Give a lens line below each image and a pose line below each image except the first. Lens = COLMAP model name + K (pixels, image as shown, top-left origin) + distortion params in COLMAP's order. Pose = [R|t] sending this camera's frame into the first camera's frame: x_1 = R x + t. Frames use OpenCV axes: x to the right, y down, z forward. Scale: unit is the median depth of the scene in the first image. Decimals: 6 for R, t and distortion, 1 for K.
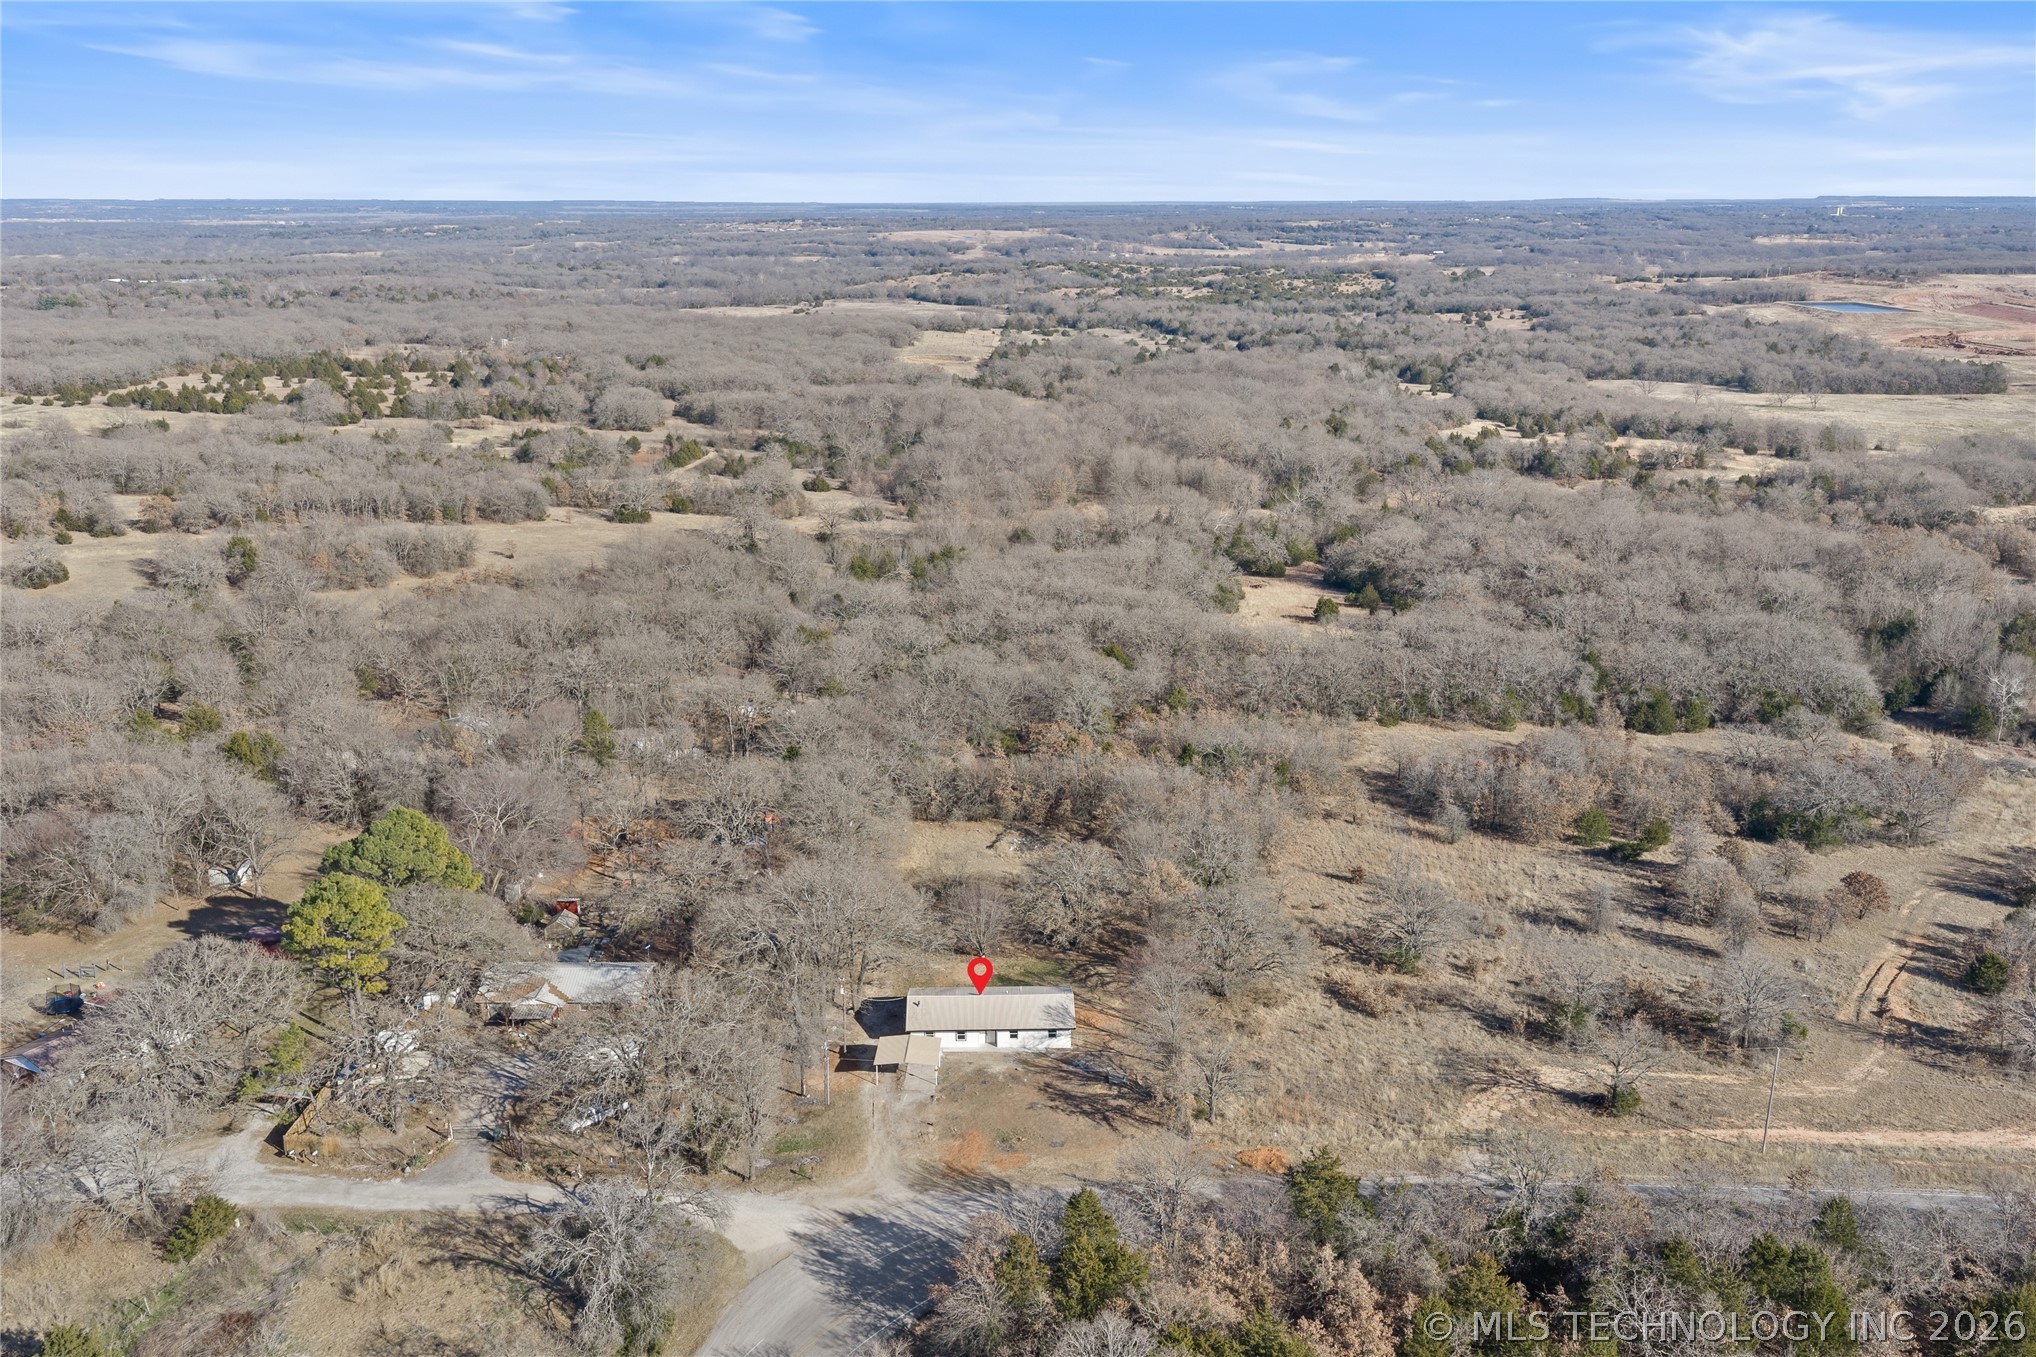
lens RADIAL K [[1720.8, 0, 1018.0], [0, 1720.8, 678.5], [0, 0, 1]] dist [0.102692, -0.148103]
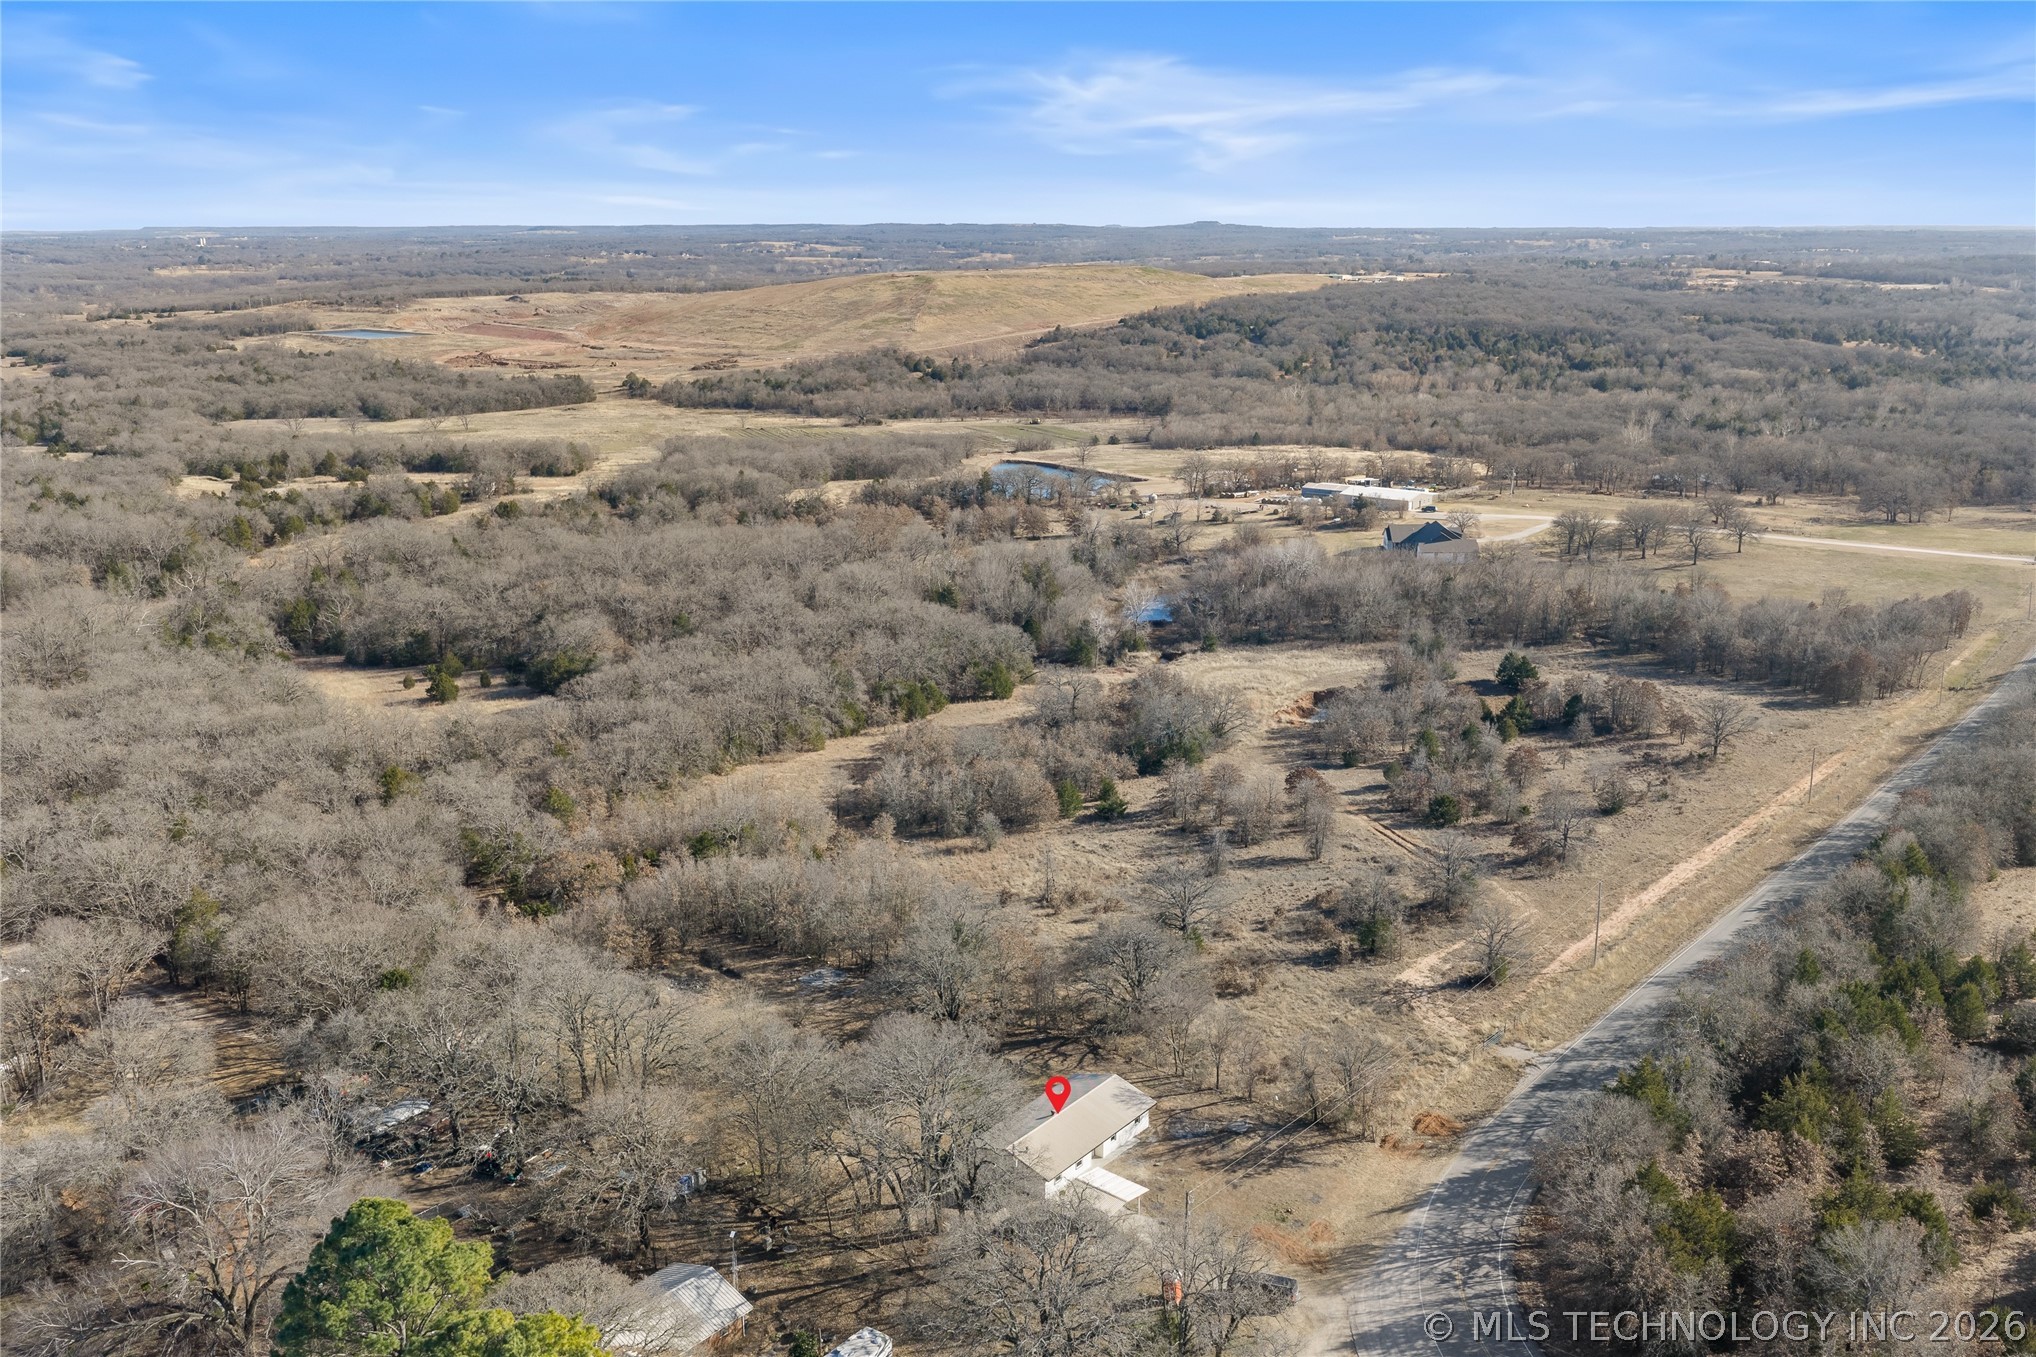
lens RADIAL K [[1720.8, 0, 1018.0], [0, 1720.8, 678.5], [0, 0, 1]] dist [0.102692, -0.148103]
pose [[0.628894, -0.210367, 0.748490, -0.571611], [0.222359, 0.971154, 0.086119, -0.104907], [-0.745016, 0.112274, 0.657530, 0.349542]]
